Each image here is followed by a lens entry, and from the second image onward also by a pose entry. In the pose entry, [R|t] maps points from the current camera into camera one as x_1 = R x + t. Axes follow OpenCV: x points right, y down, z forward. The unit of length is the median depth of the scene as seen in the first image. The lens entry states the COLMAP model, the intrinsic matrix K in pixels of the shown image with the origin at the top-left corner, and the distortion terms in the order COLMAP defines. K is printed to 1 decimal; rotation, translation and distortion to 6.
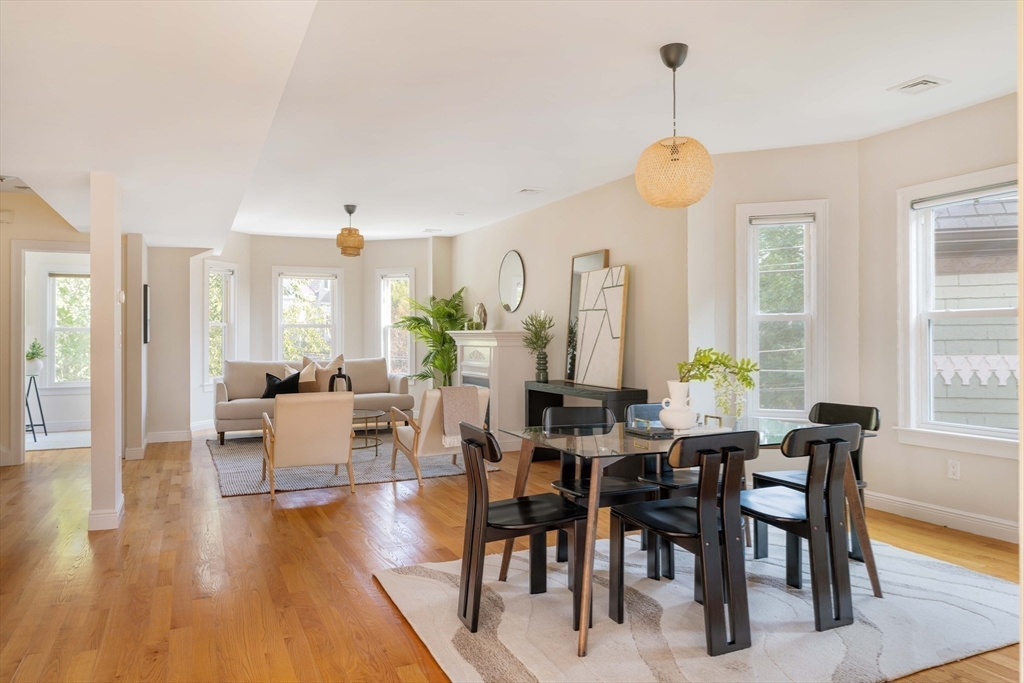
lens RADIAL K [[699.1, 0, 512.0], [0, 699.1, 341.5], [0, 0, 1]] dist [-0.000931, -0.000981]
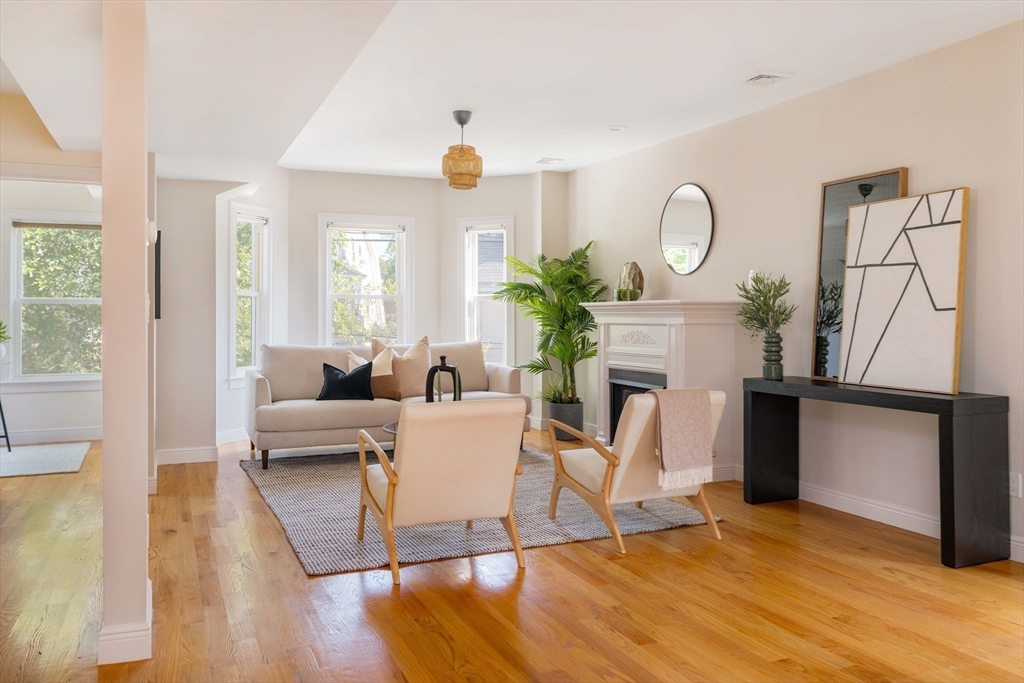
lens RADIAL K [[812.8, 0, 515.6], [0, 812.8, 323.7], [0, 0, 1]] dist [-0.000522, 0.004477]
pose [[0.999673, 0.001225, -0.025539, -0.143474], [-0.001172, 0.999997, 0.002080, 0.004306], [0.025541, -0.002049, 0.999672, 0.204454]]
